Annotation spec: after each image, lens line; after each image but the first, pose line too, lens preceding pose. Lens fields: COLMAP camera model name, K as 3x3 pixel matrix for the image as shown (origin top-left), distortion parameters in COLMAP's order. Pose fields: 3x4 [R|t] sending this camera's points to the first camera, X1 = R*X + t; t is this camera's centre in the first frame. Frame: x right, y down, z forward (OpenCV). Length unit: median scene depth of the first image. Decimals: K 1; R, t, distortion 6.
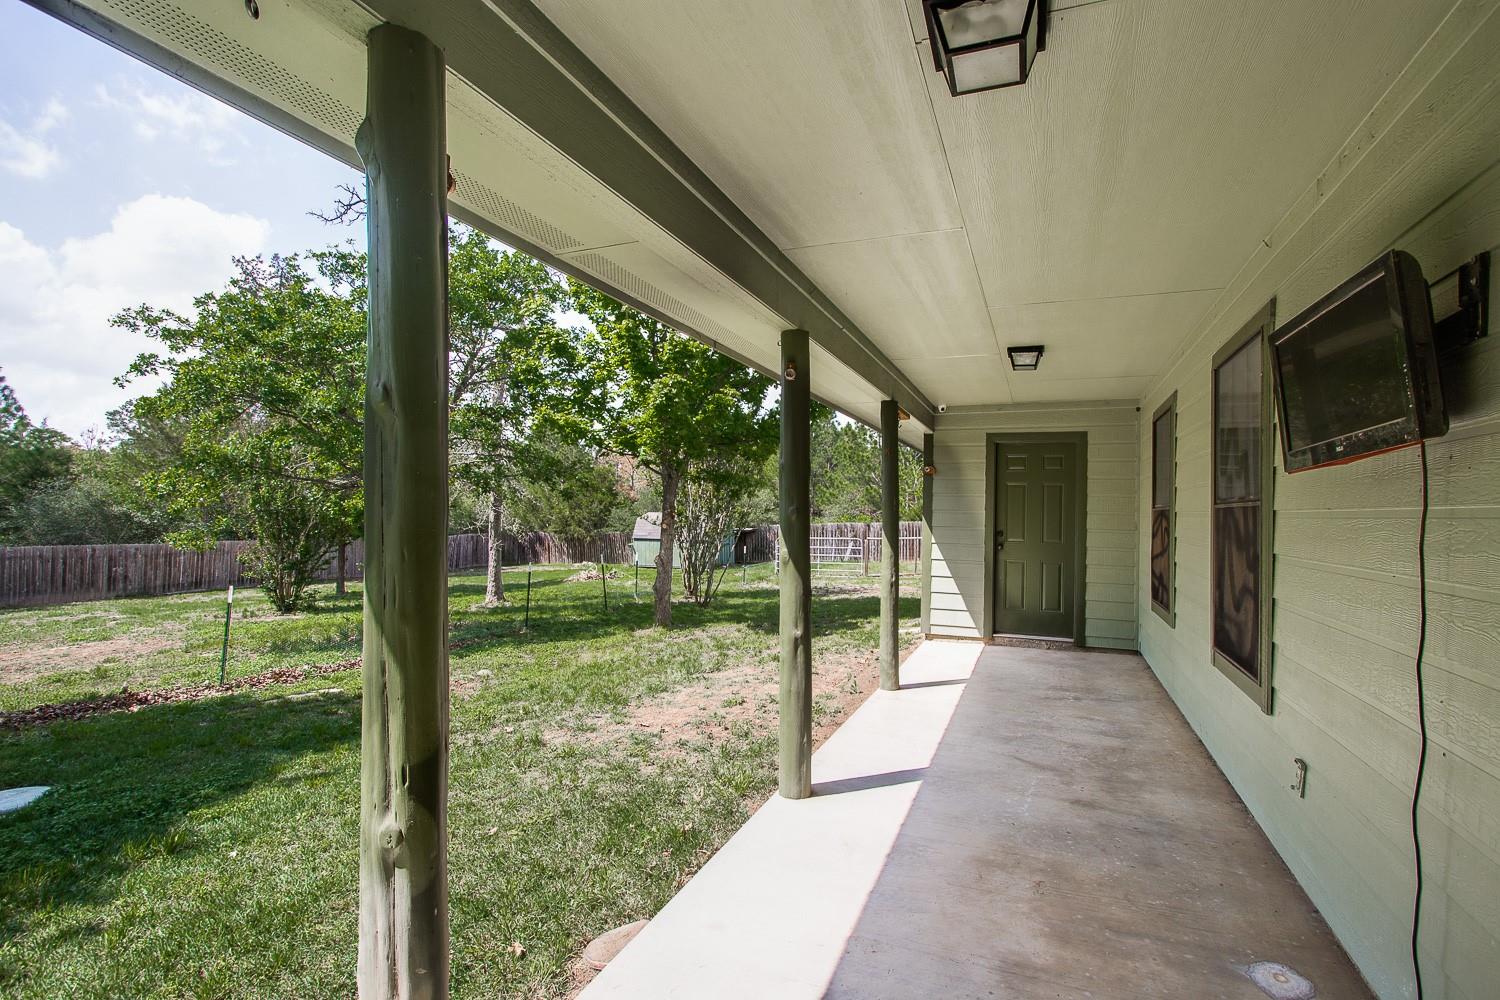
lens RADIAL K [[710.2, 0, 750.3], [0, 710.2, 477.4], [0, 0, 1]] dist [-0.003361, -0.000201]
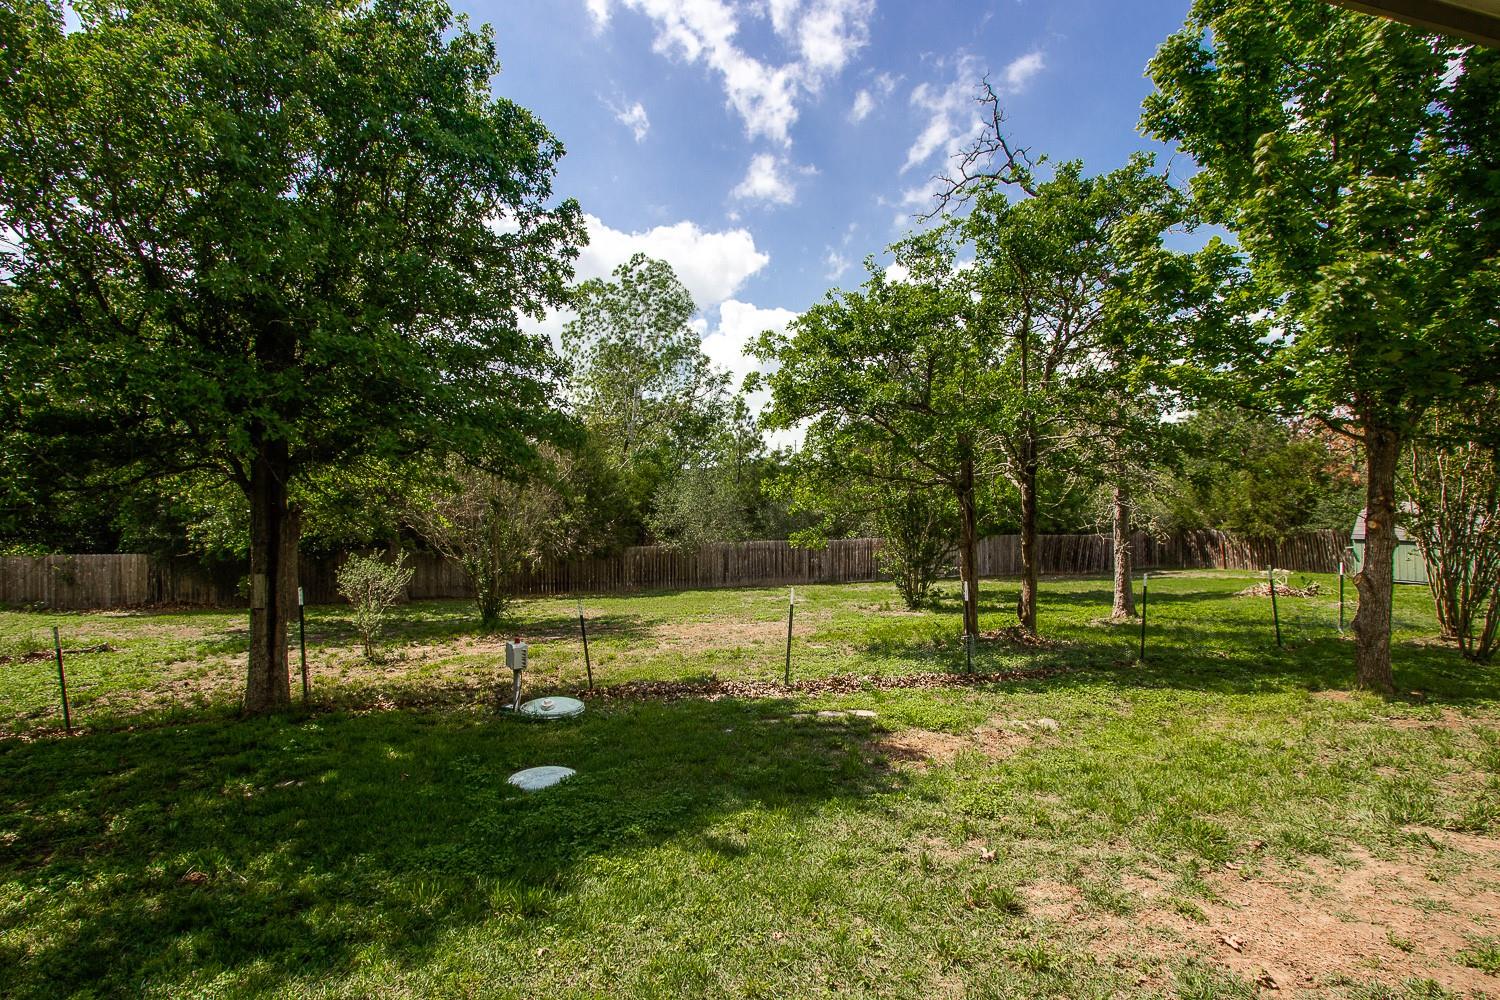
lens RADIAL K [[701.5, 0, 781.6], [0, 701.5, 498.5], [0, 0, 1]] dist [-0.004346, -0.000316]
pose [[0.638273, -0.031254, -0.769175, 0.013801], [0.058558, 0.998252, 0.008030, 0.011317], [0.767579, -0.050167, 0.638988, 0.213313]]
